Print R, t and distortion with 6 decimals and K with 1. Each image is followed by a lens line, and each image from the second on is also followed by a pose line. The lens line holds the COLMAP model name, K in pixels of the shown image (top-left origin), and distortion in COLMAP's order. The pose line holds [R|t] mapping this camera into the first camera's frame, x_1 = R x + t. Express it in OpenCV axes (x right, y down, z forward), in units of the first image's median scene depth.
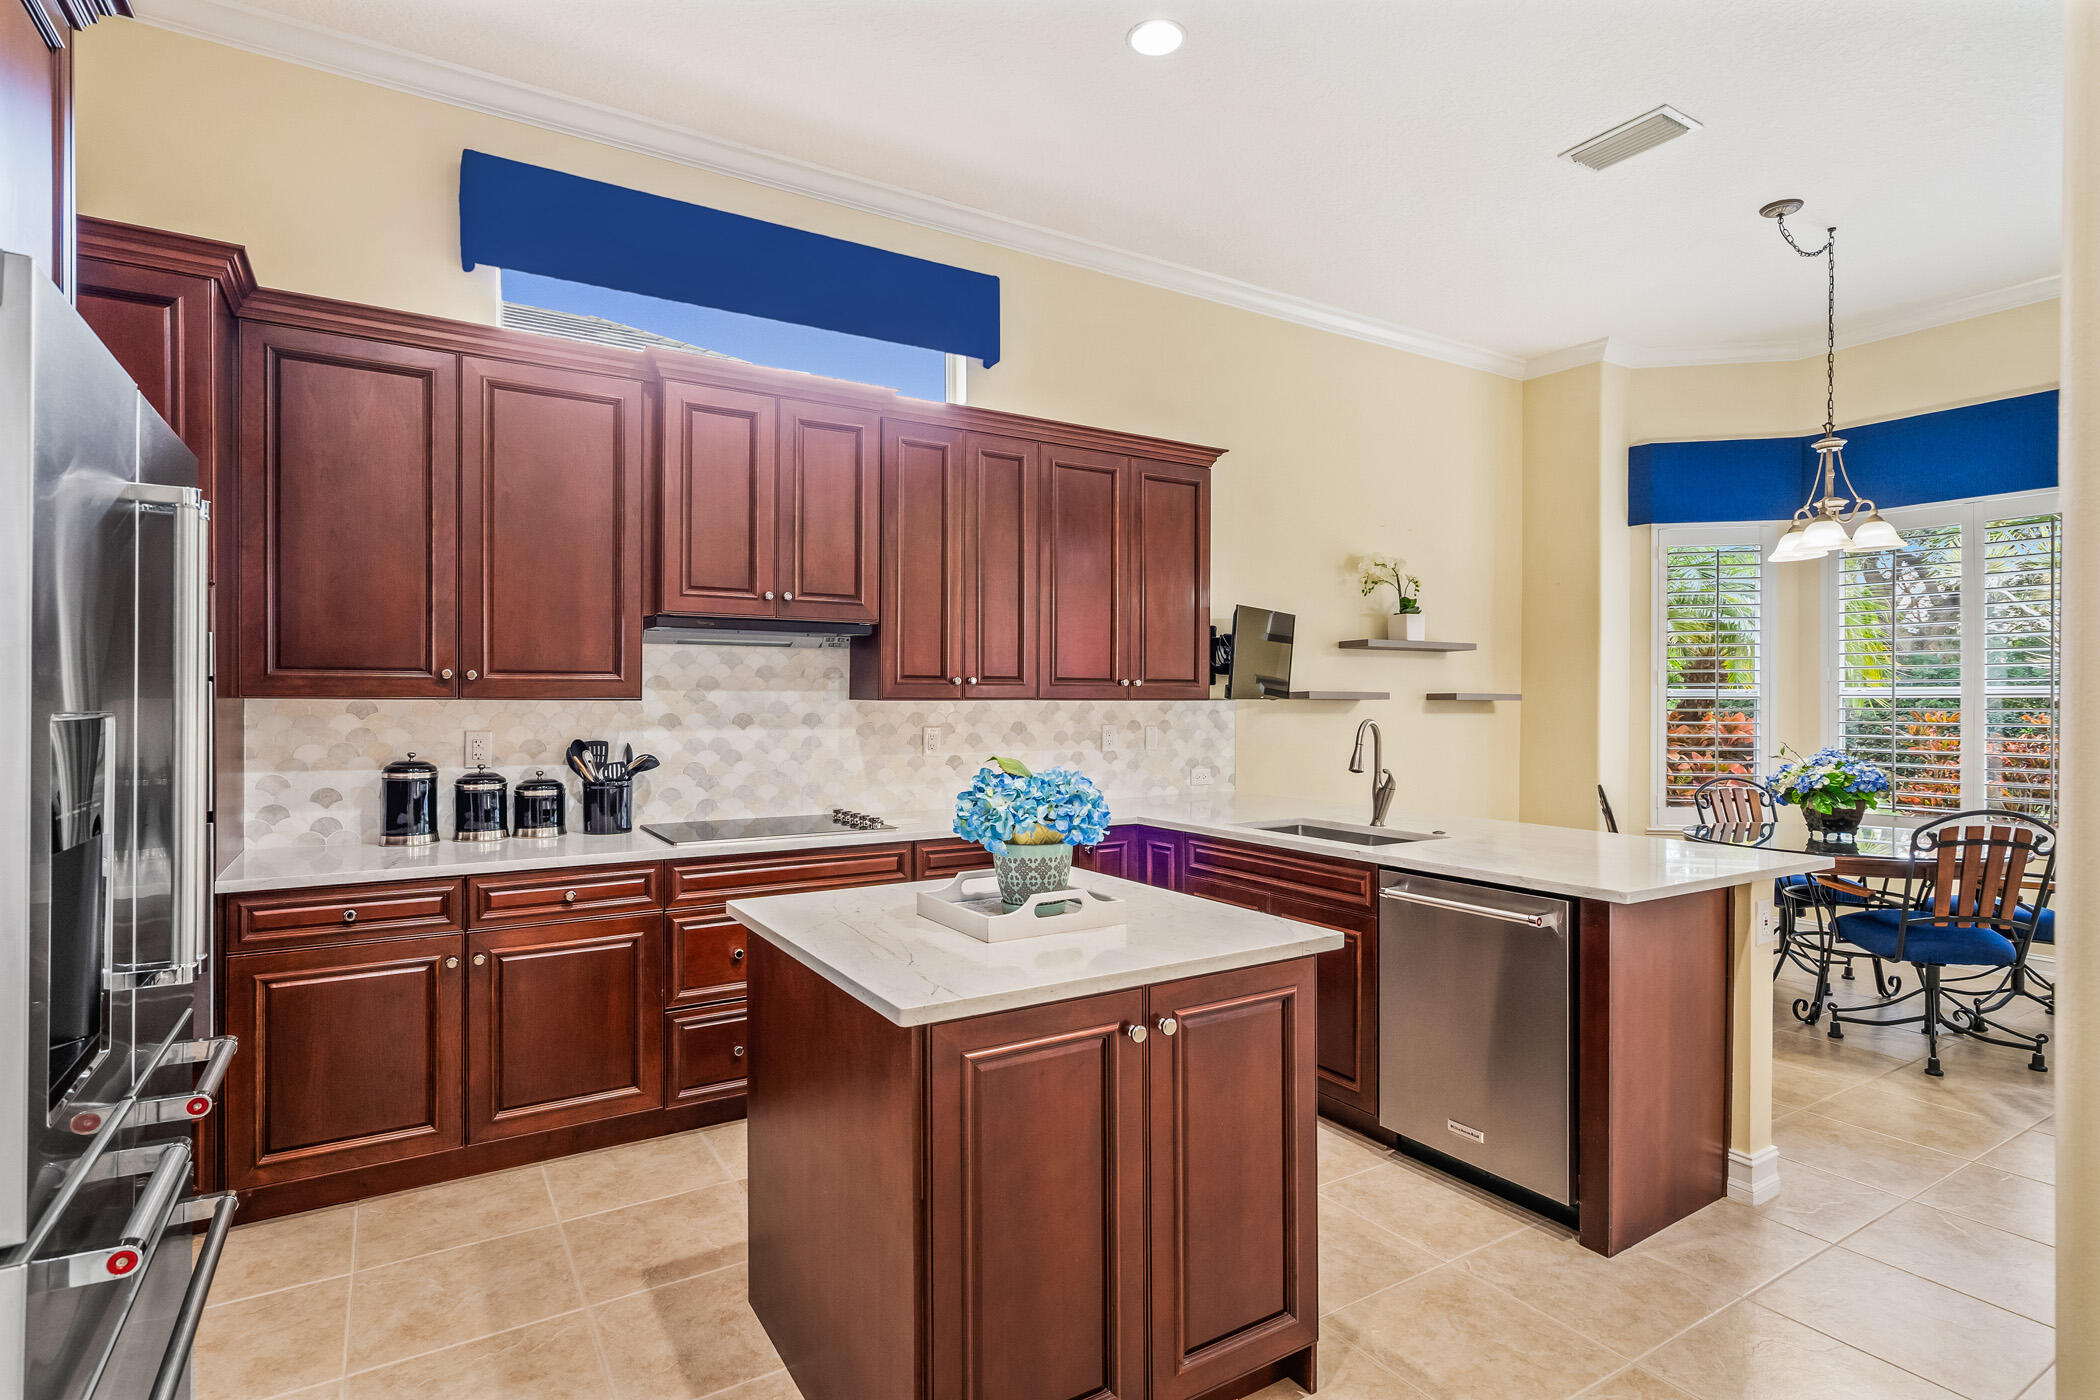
lens RADIAL K [[1045.4, 0, 1057.2], [0, 1045.4, 699.3], [0, 0, 1]] dist [0.001104, 0.000032]
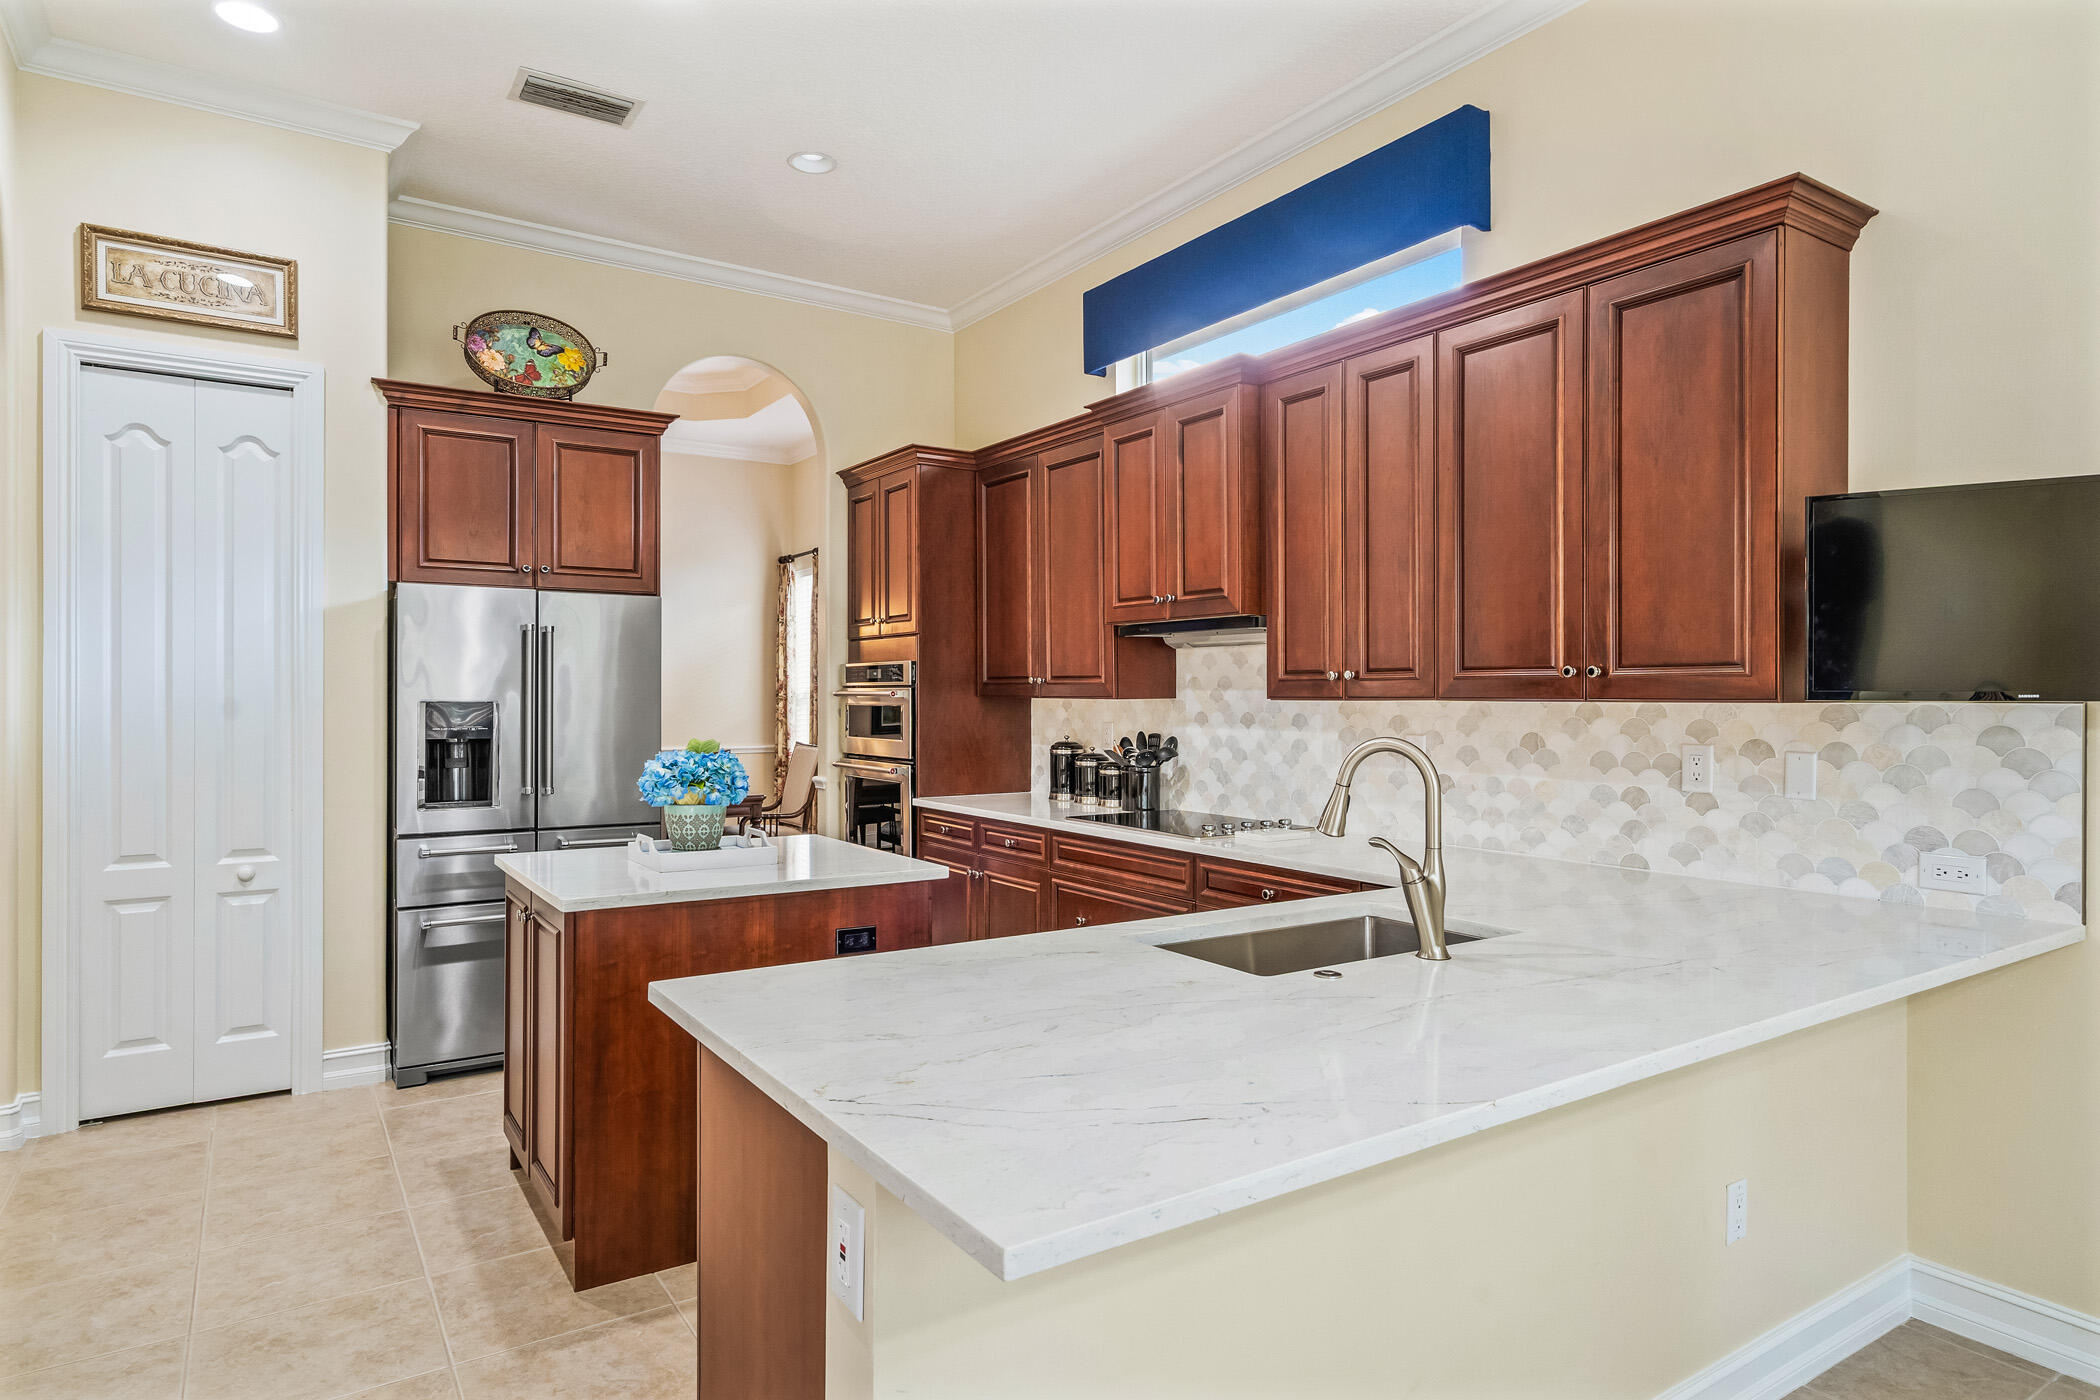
lens RADIAL K [[1191.4, 0, 1048.8], [0, 1191.4, 699.4], [0, 0, 1]] dist [-0.006709, -0.000676]
pose [[0.012453, 0.002738, -0.999919, 0.804683], [0.000968, 0.999996, 0.002751, -0.002324], [0.999922, -0.001002, 0.012450, 0.767870]]
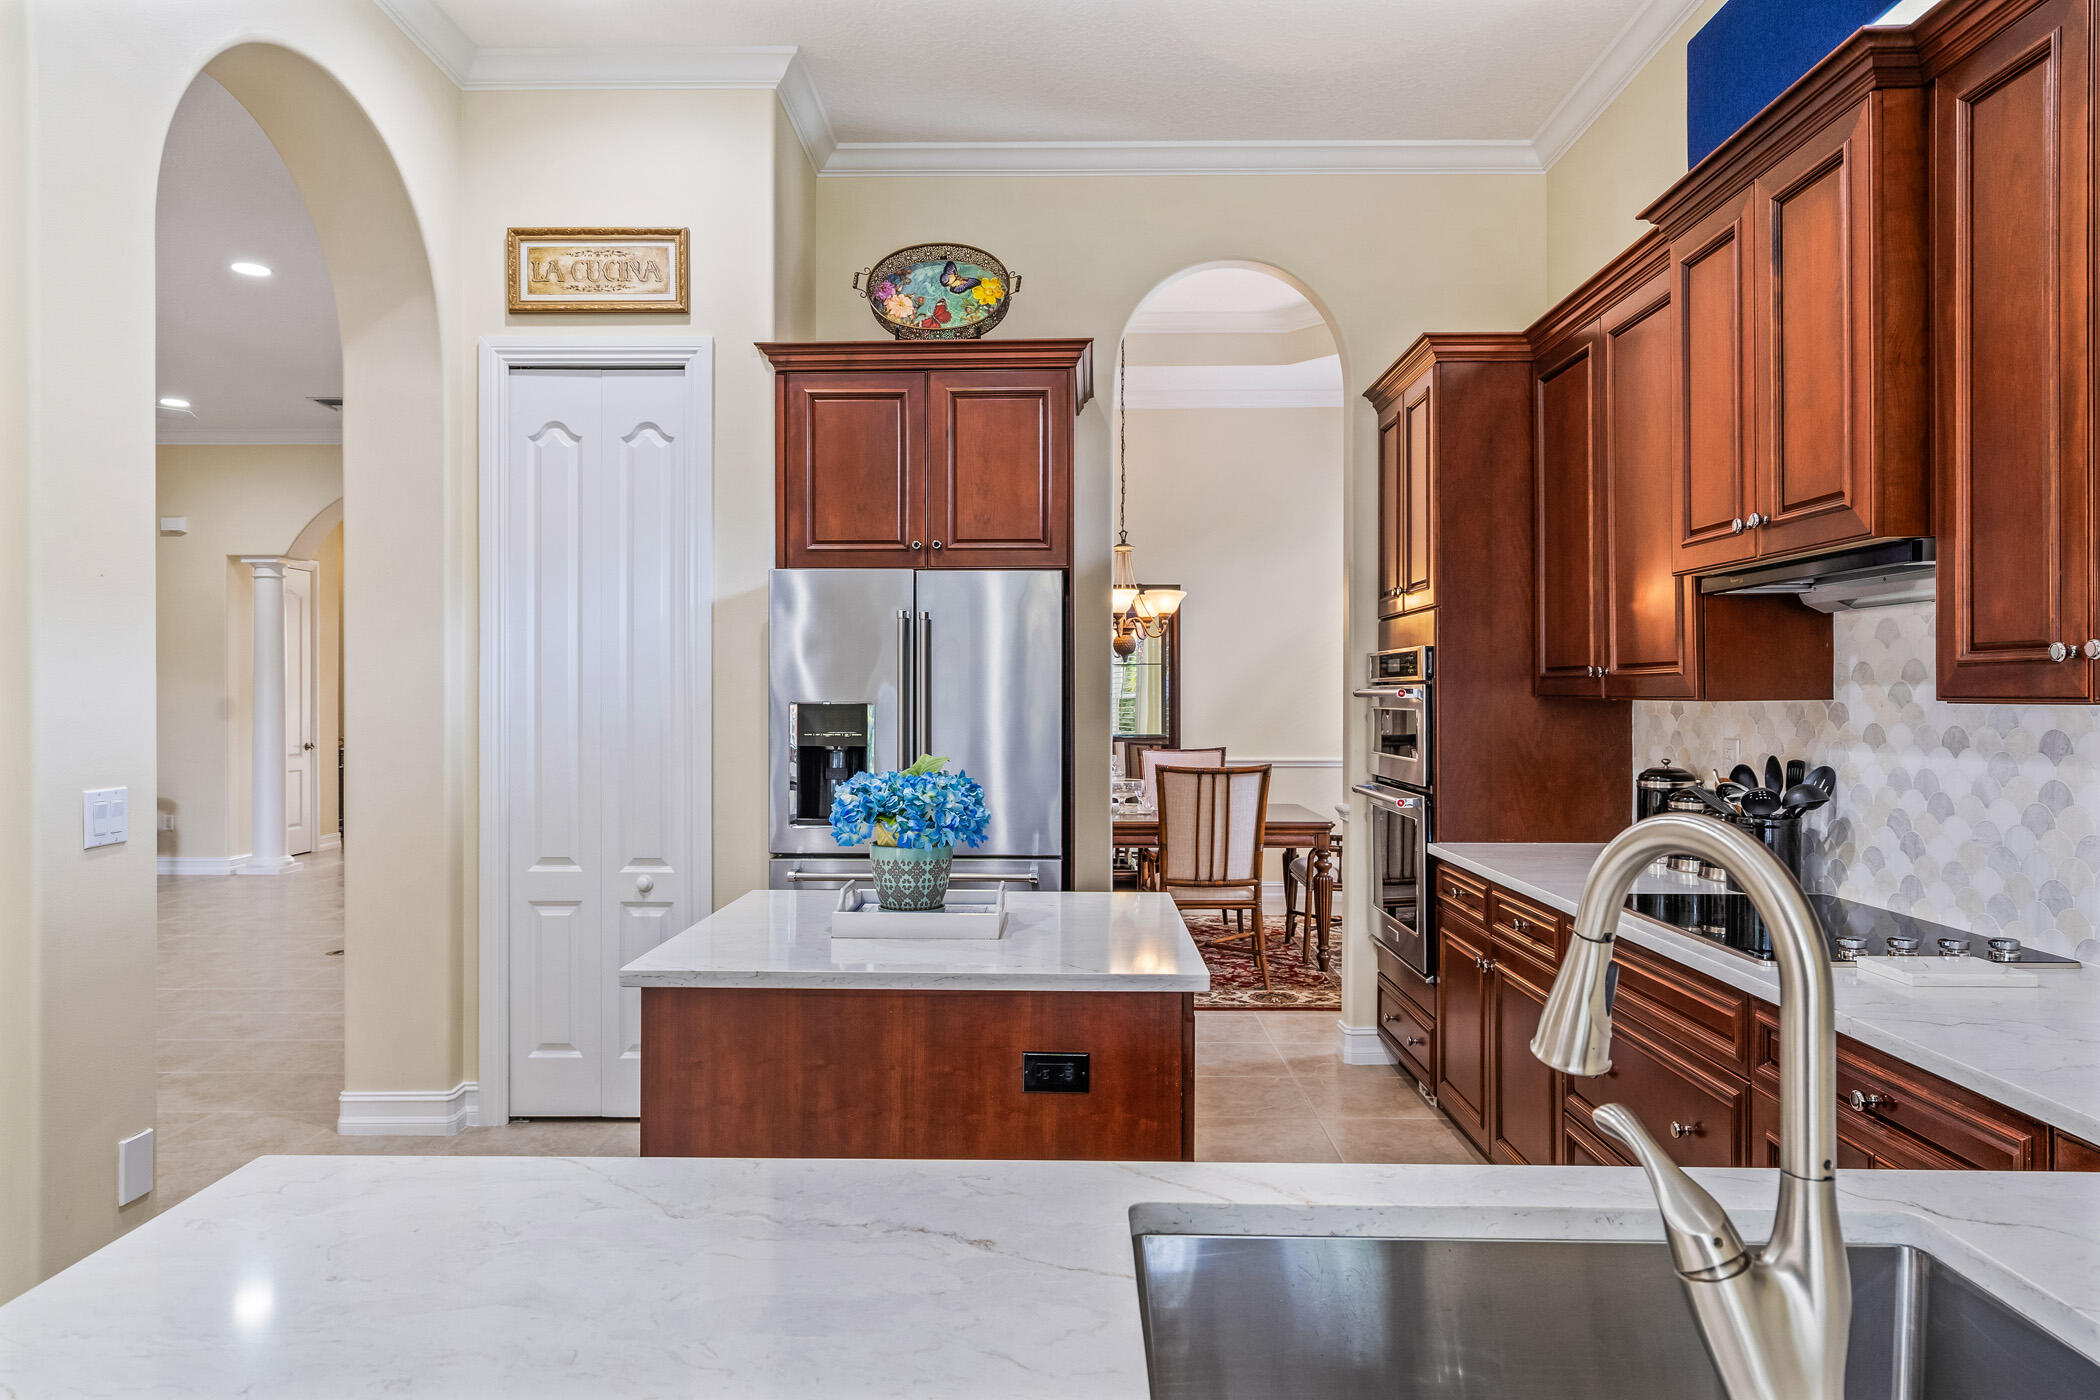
lens RADIAL K [[1320.1, 0, 1041.1], [0, 1320.1, 704.6], [0, 0, 1]] dist [-0.002560, 0.004200]
pose [[-0.560934, 0.004776, -0.827847, 0.495460], [0.001439, 0.999987, 0.004794, -0.001511], [0.827859, 0.001498, -0.560934, 0.956661]]
